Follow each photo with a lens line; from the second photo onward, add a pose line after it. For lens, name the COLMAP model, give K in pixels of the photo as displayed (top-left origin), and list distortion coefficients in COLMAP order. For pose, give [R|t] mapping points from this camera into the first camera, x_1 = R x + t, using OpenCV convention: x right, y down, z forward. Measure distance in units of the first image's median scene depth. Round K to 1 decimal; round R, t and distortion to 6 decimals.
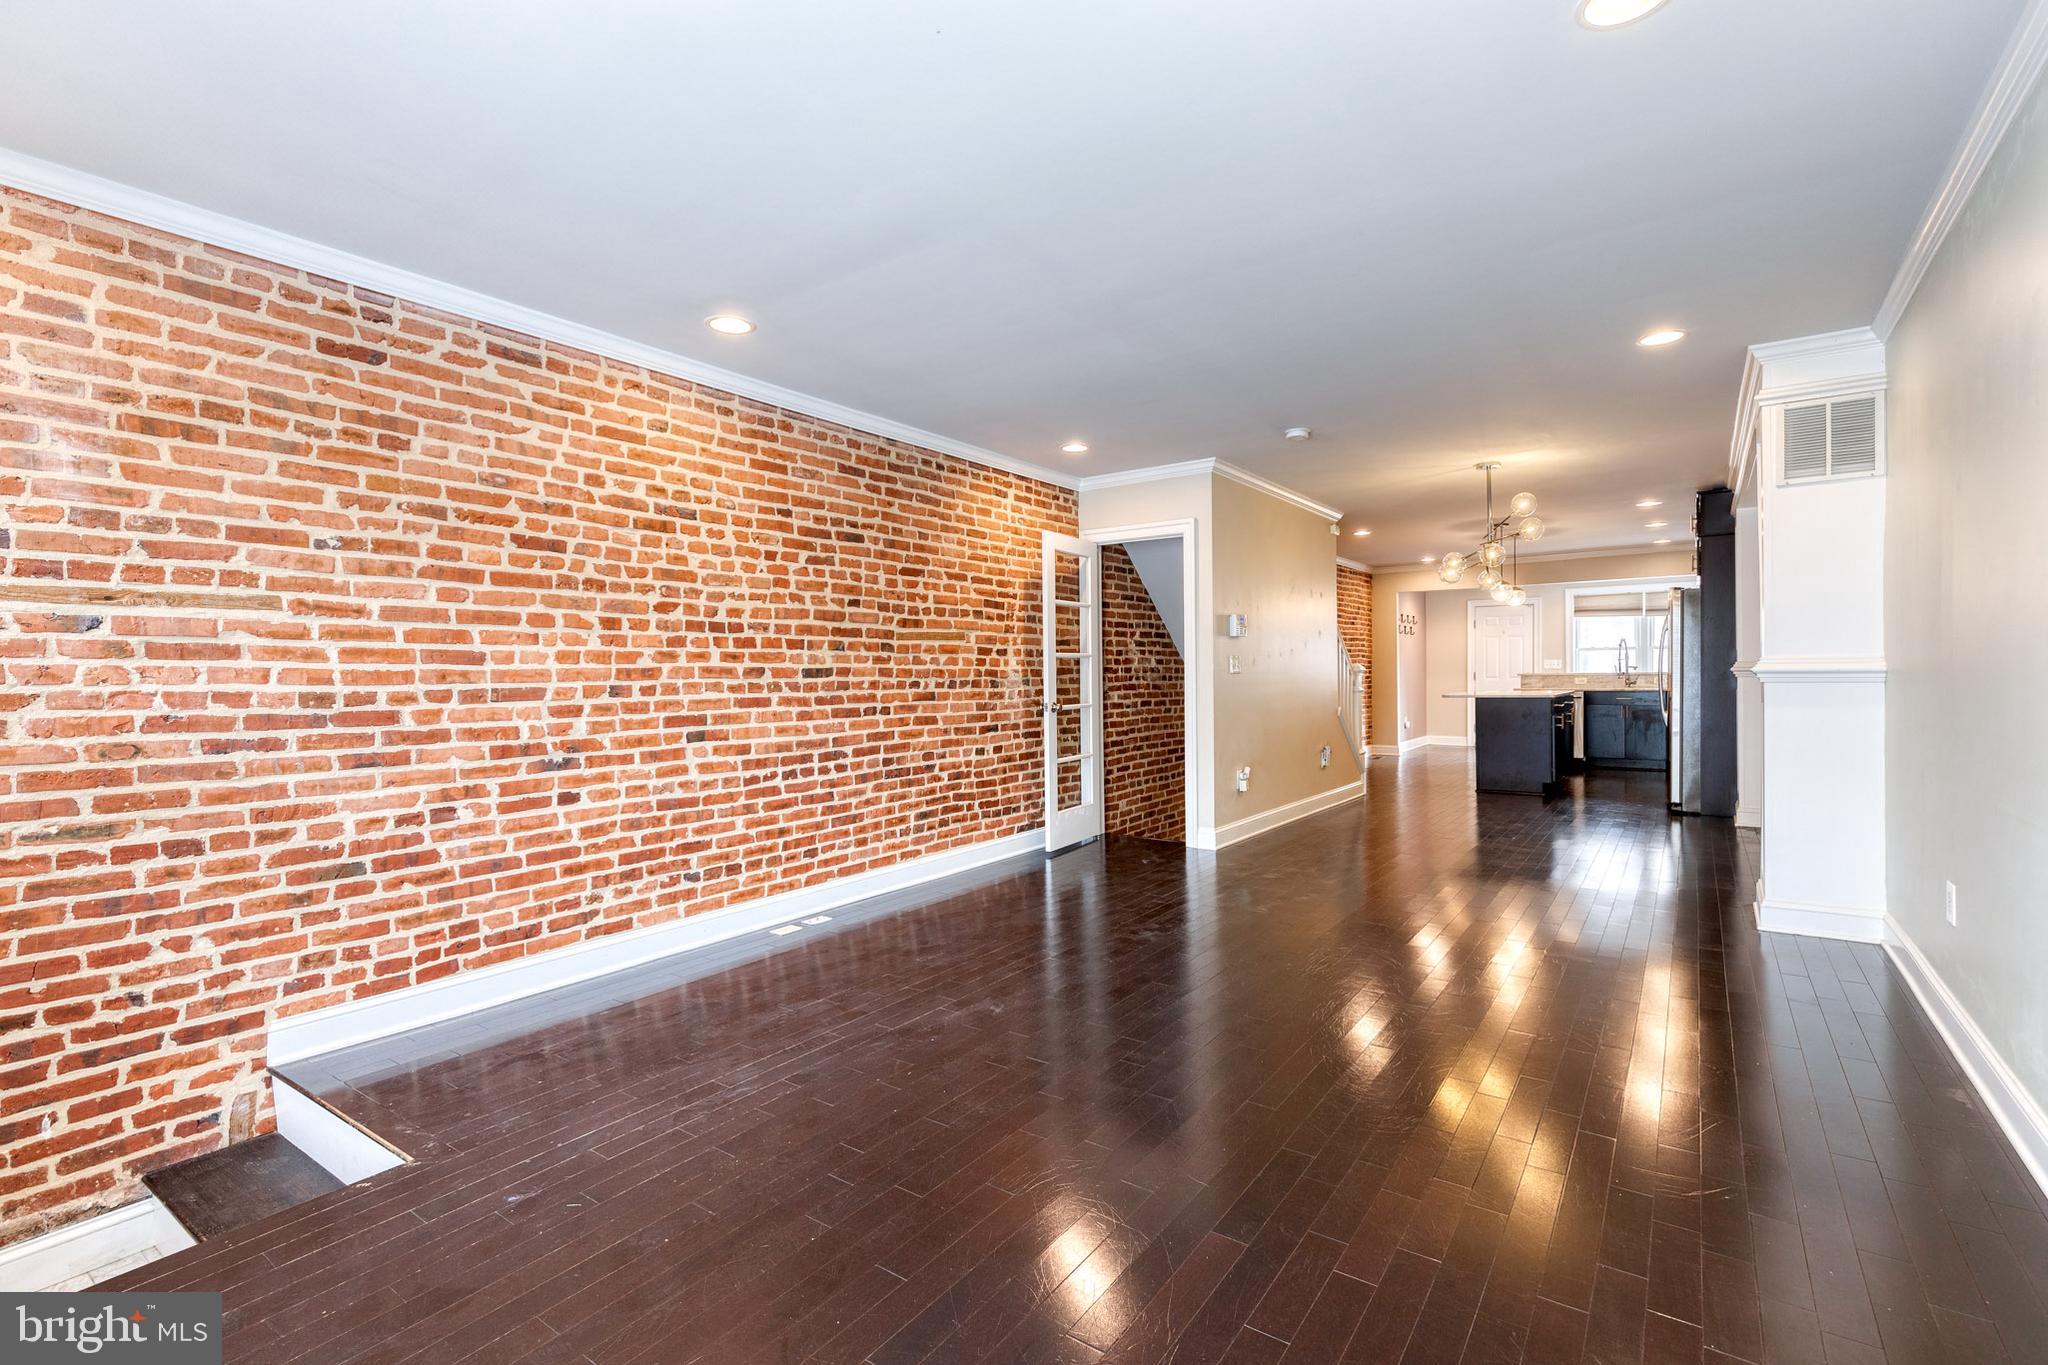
lens RADIAL K [[917.9, 0, 1076.9], [0, 917.9, 670.9], [0, 0, 1]] dist [0.009932, -0.003388]
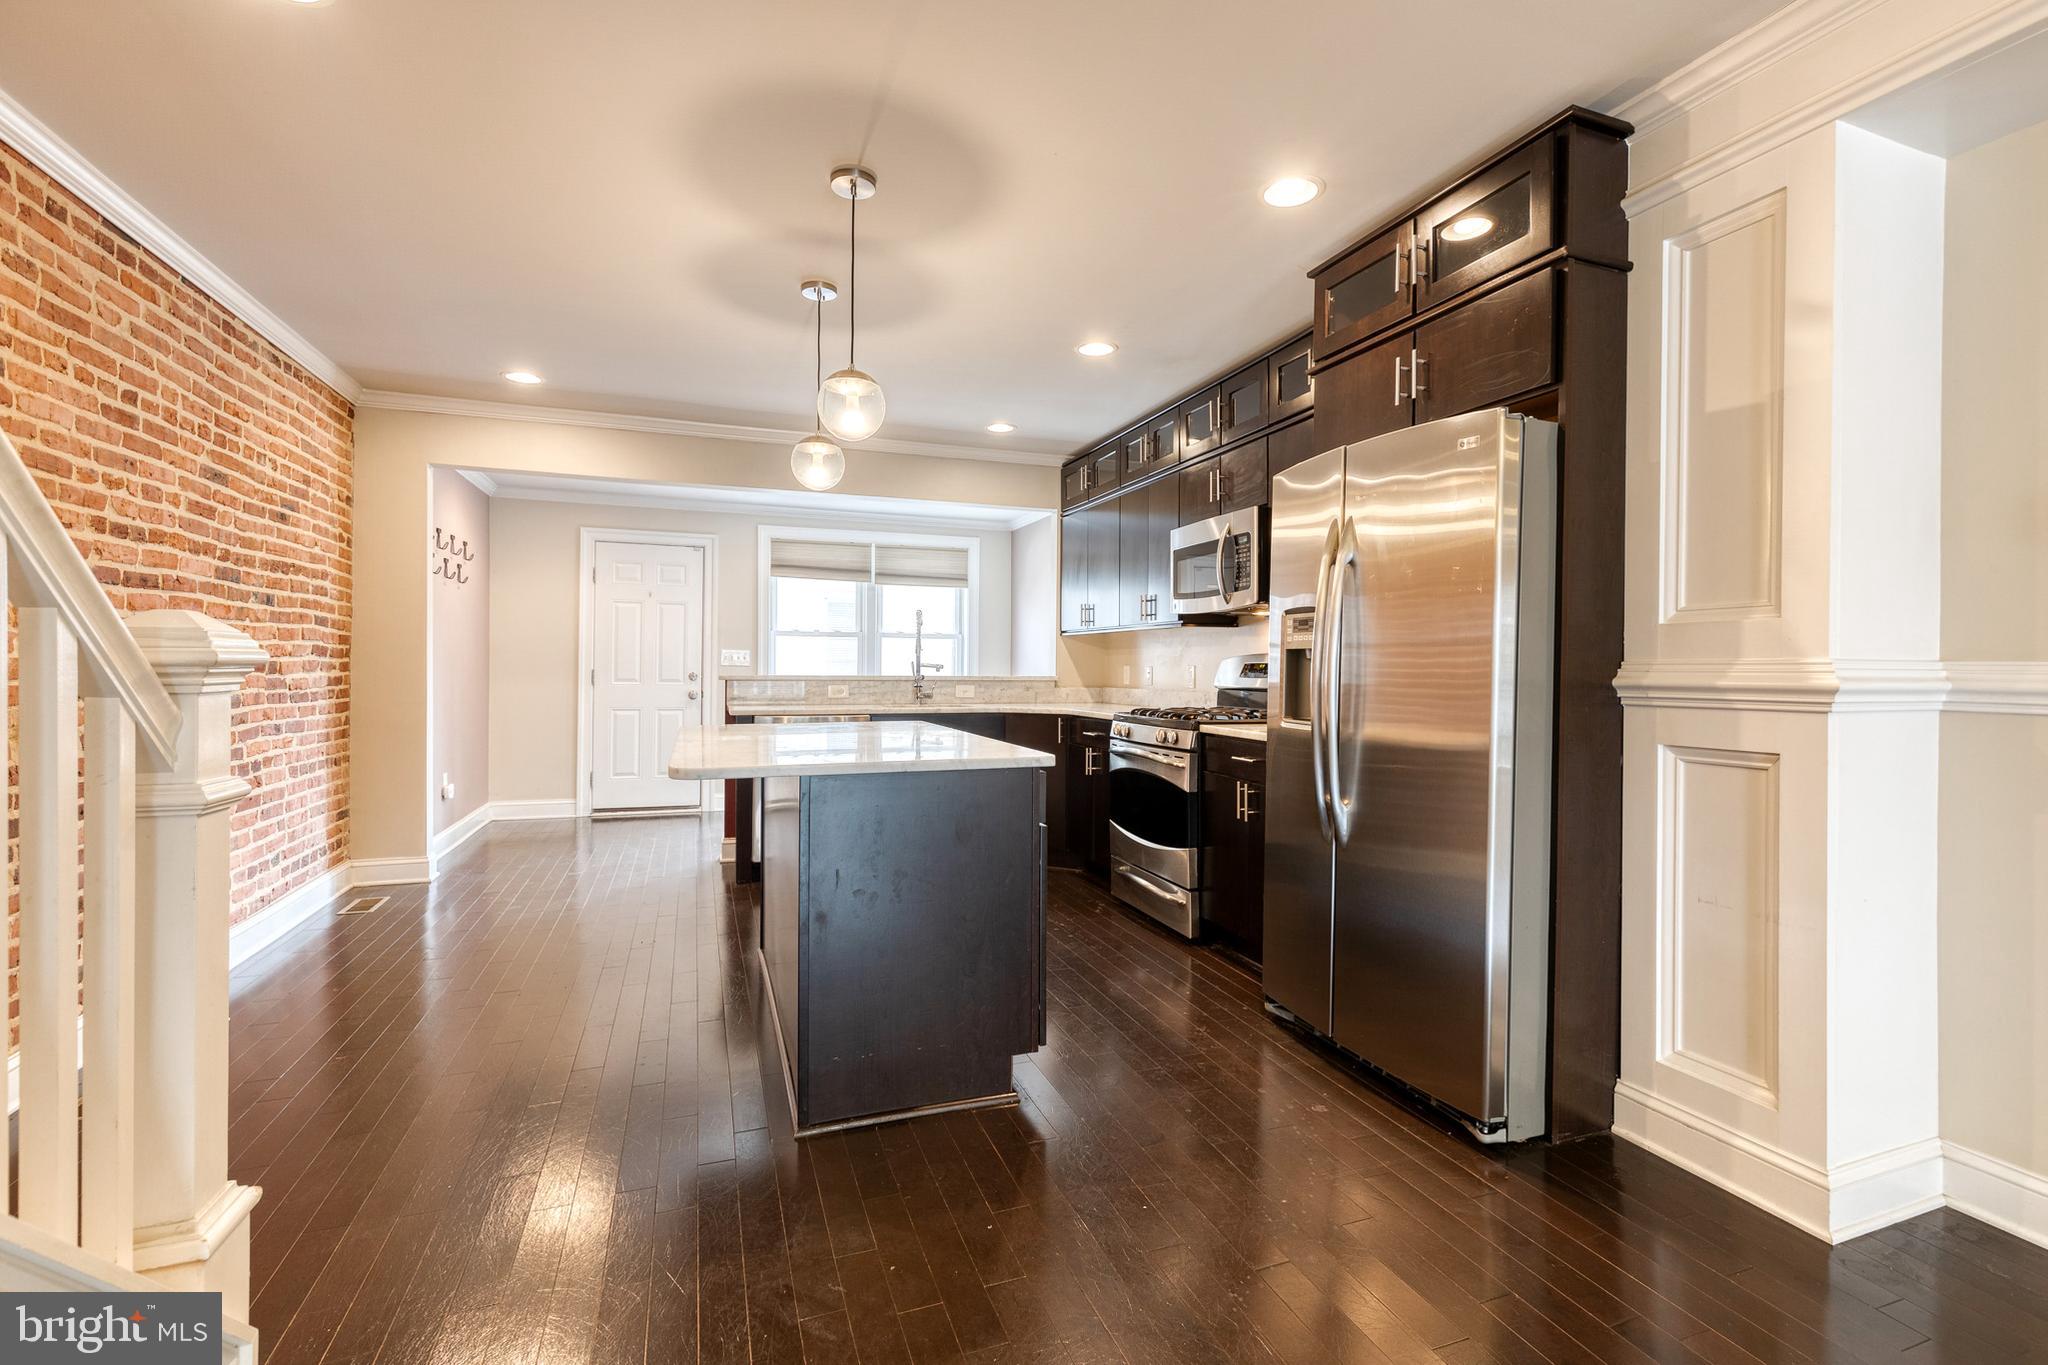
lens RADIAL K [[917.9, 0, 1039.8], [0, 917.9, 673.6], [0, 0, 1]] dist [0.009932, -0.003388]
pose [[0.581271, 0.010034, 0.813648, 0.445307], [-0.016870, 0.999858, -0.000279, -0.001596], [-0.813535, -0.013564, 0.581357, 1.359440]]
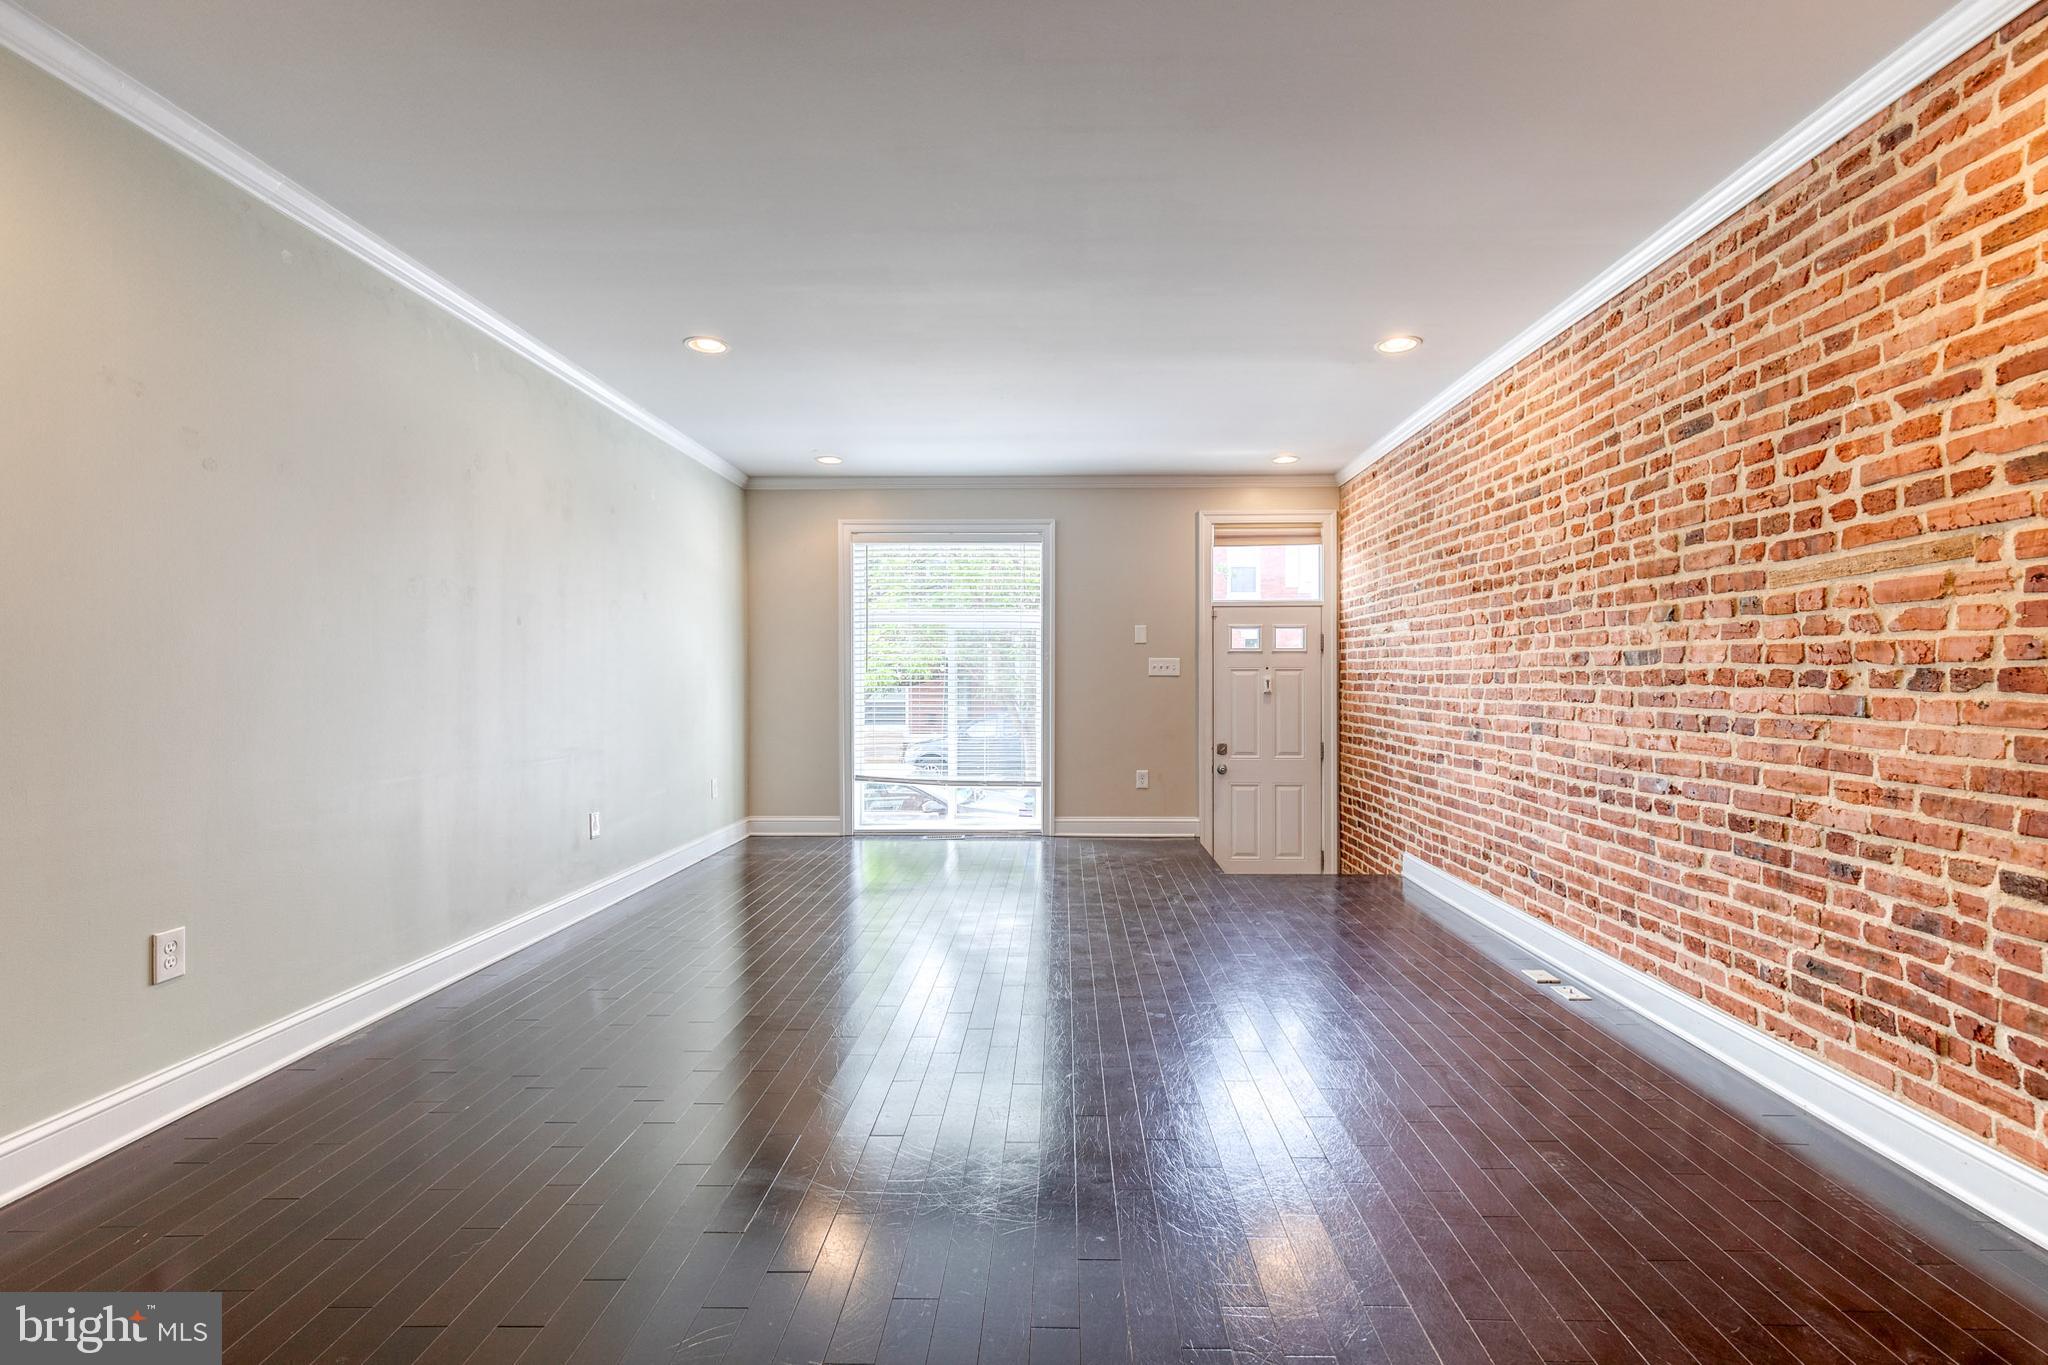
lens RADIAL K [[917.9, 0, 1042.2], [0, 917.9, 670.4], [0, 0, 1]] dist [0.009932, -0.003388]
pose [[-0.841174, 0.008599, -0.540696, 0.407095], [0.013369, 0.999899, -0.004896, 0.008100], [0.540599, -0.011347, -0.841204, 1.200386]]
